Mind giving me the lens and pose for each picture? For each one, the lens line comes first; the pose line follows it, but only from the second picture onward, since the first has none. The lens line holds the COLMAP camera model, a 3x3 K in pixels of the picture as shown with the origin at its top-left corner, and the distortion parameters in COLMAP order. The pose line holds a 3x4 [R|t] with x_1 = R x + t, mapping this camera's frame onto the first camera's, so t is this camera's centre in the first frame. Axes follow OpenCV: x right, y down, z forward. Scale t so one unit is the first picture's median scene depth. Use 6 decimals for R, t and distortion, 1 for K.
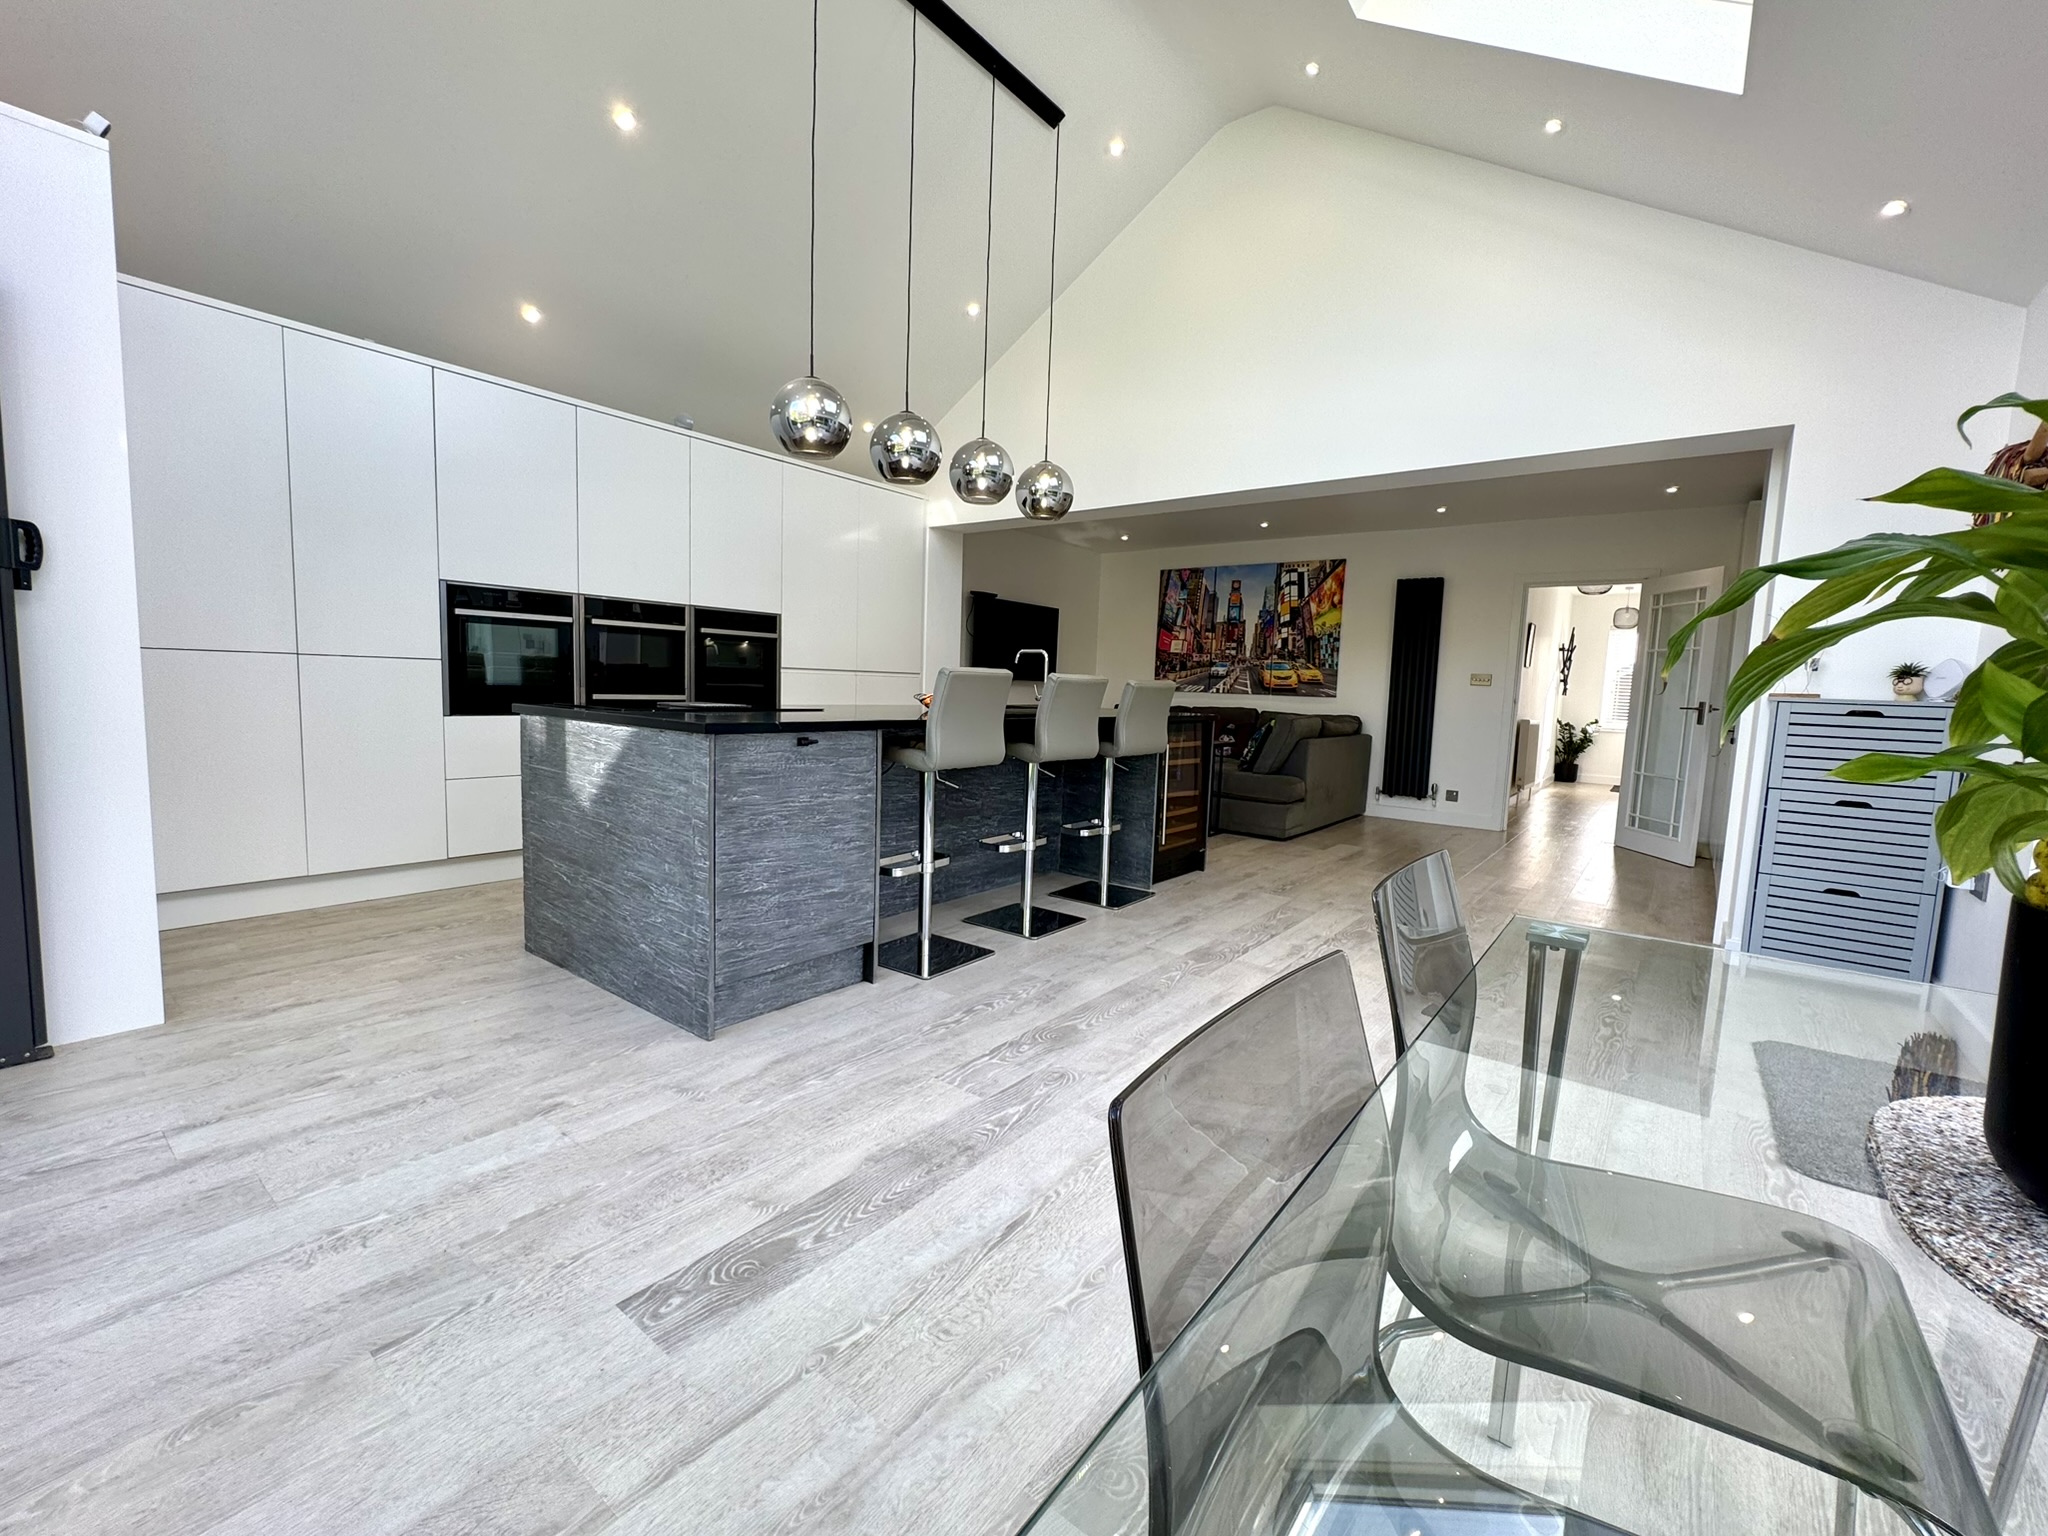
lens RADIAL K [[842.4, 0, 1019.3], [0, 842.4, 770.0], [0, 0, 1]] dist [-0.004346, 0.000014]
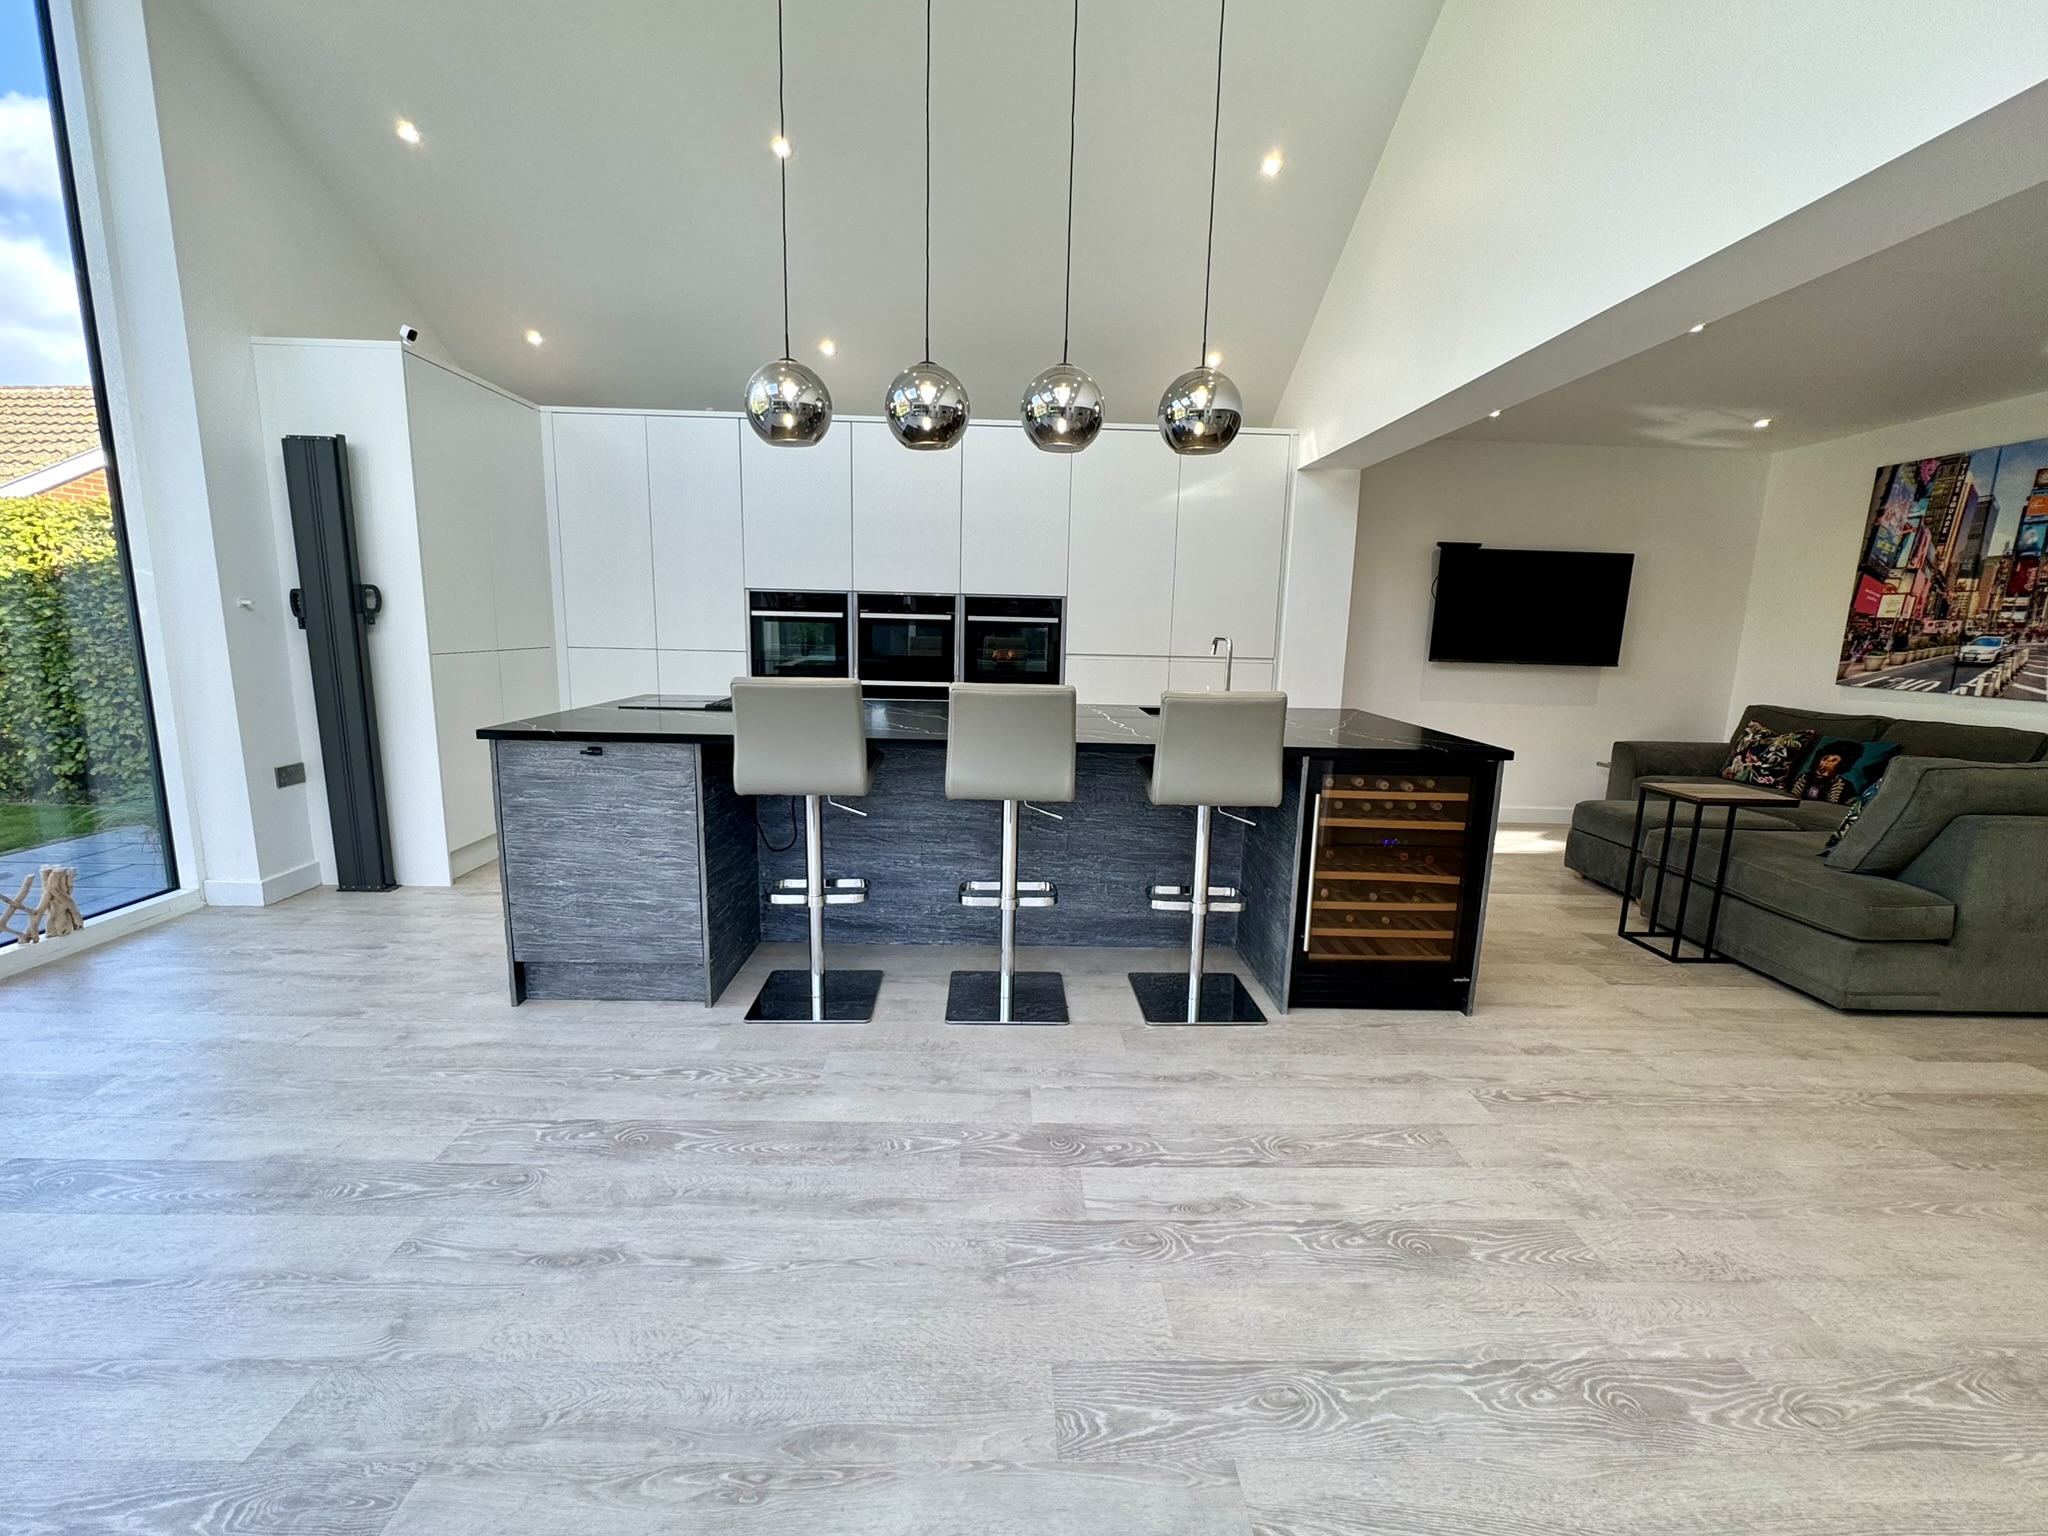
lens RADIAL K [[842.4, 0, 1029.6], [0, 842.4, 771.6], [0, 0, 1]] dist [-0.004346, 0.000014]
pose [[0.640046, 0.115257, -0.759643, 0.284283], [-0.080450, 0.993303, 0.082926, -0.045211], [0.764113, 0.008037, 0.645032, 0.249585]]
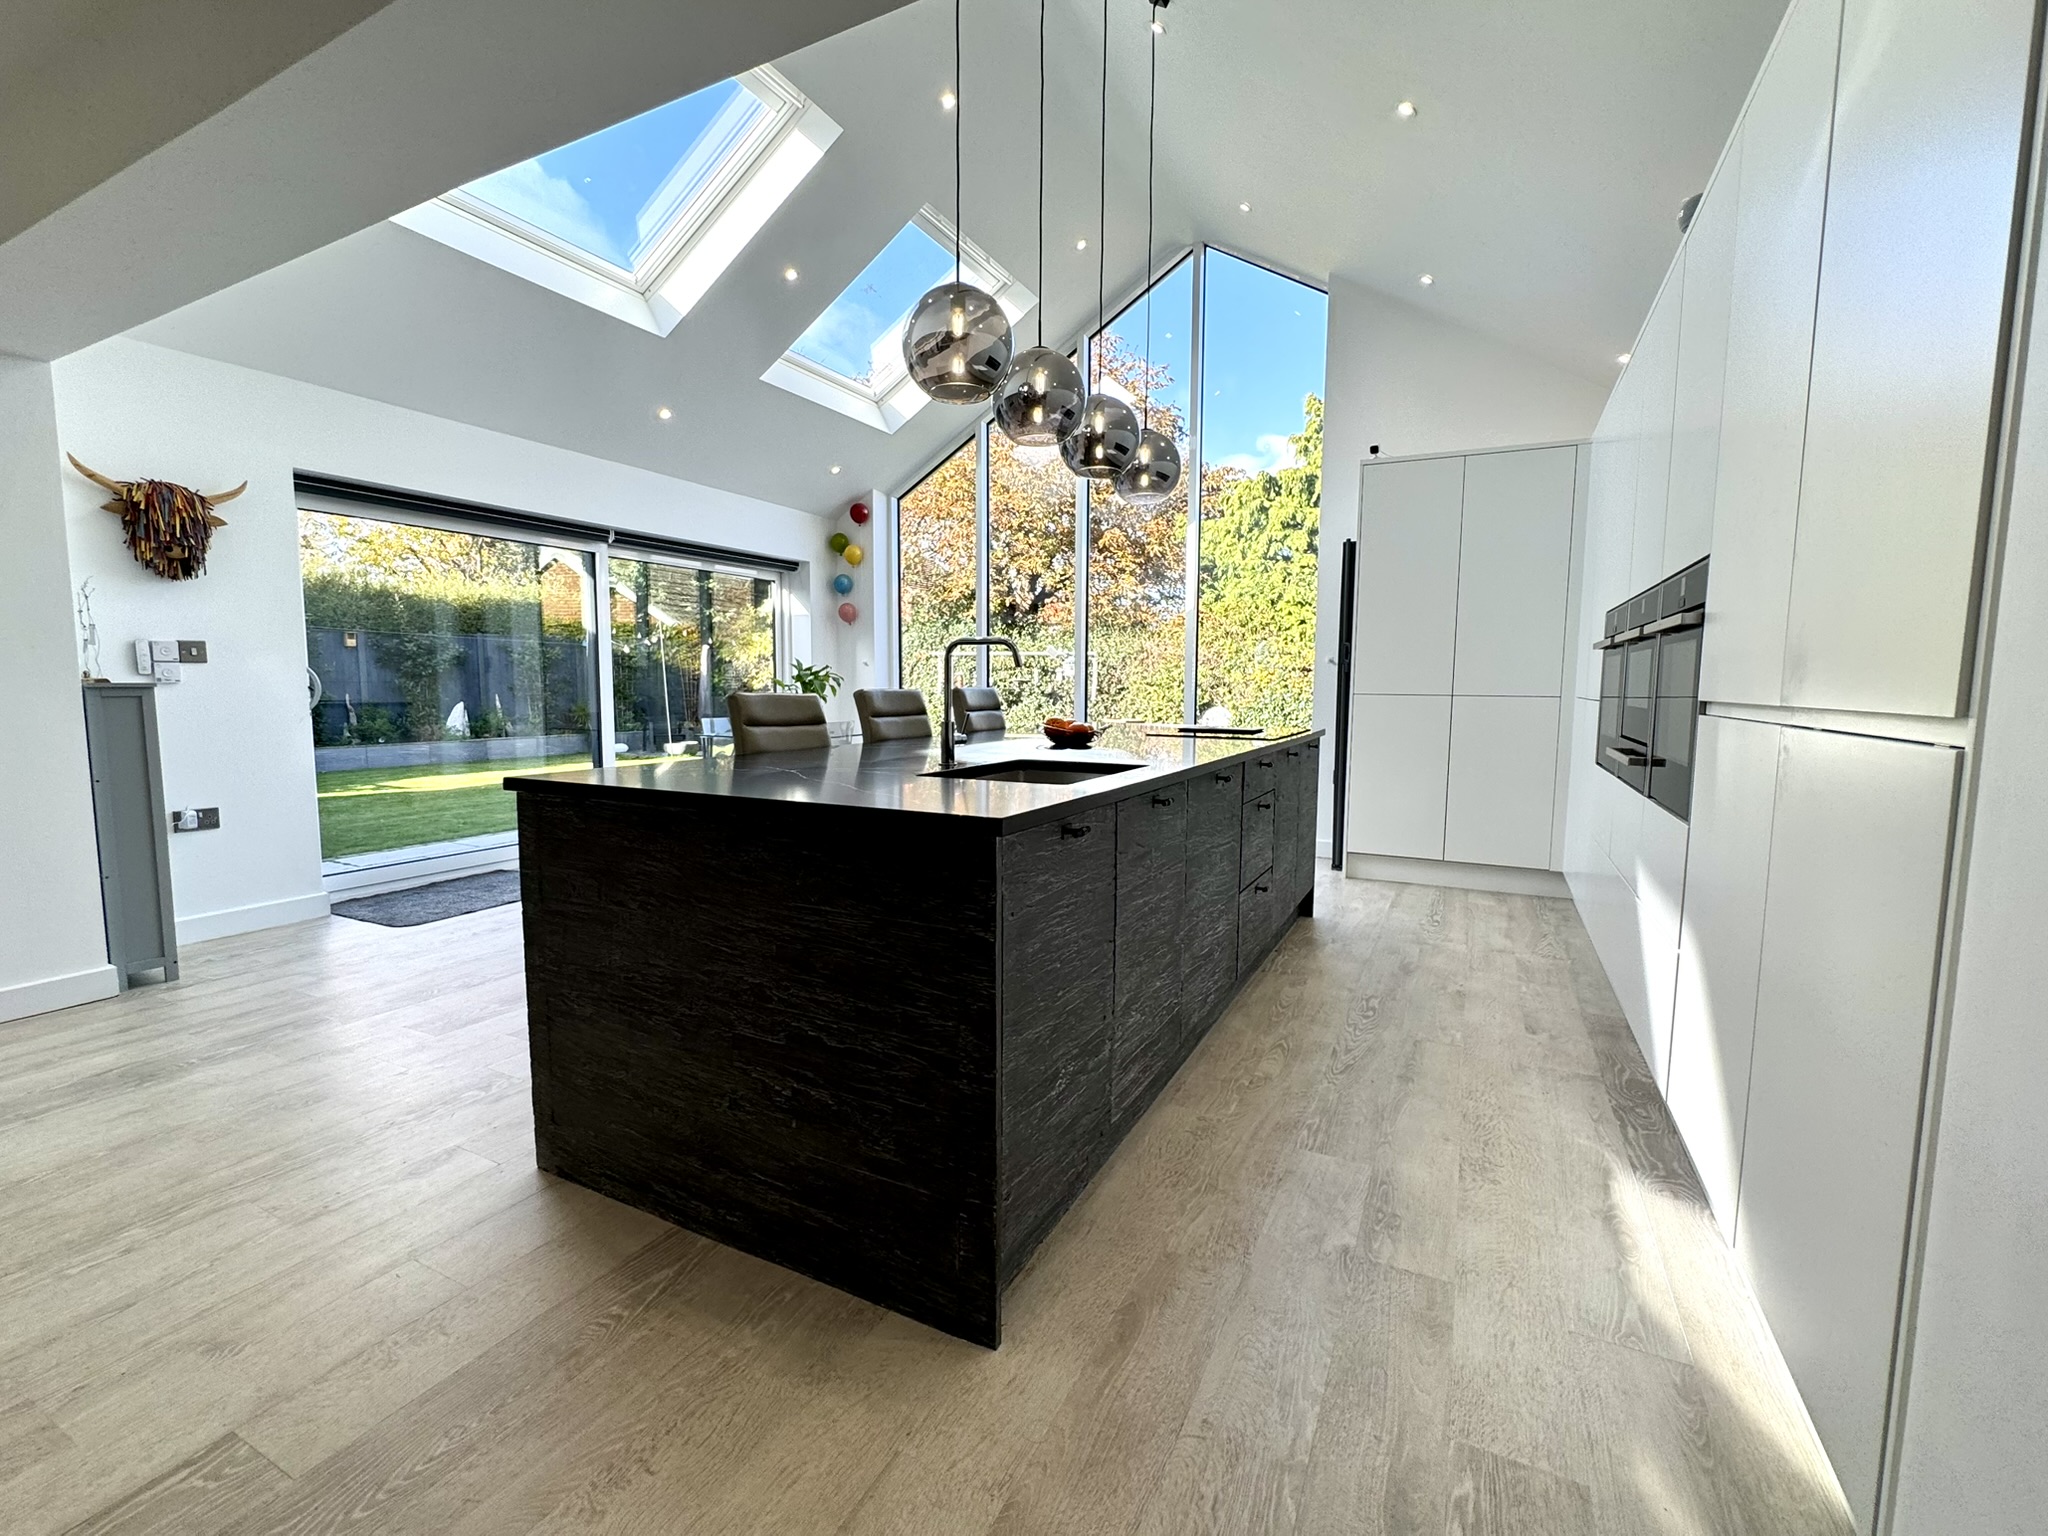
lens RADIAL K [[900.1, 0, 1025.3], [0, 900.1, 760.6], [0, 0, 1]] dist [-0.004478, -0.000478]
pose [[-0.980096, -0.025370, -0.196895, 0.052739], [-0.061930, 0.981380, 0.181820, -0.101579], [0.188616, 0.190394, -0.963418, 0.901059]]
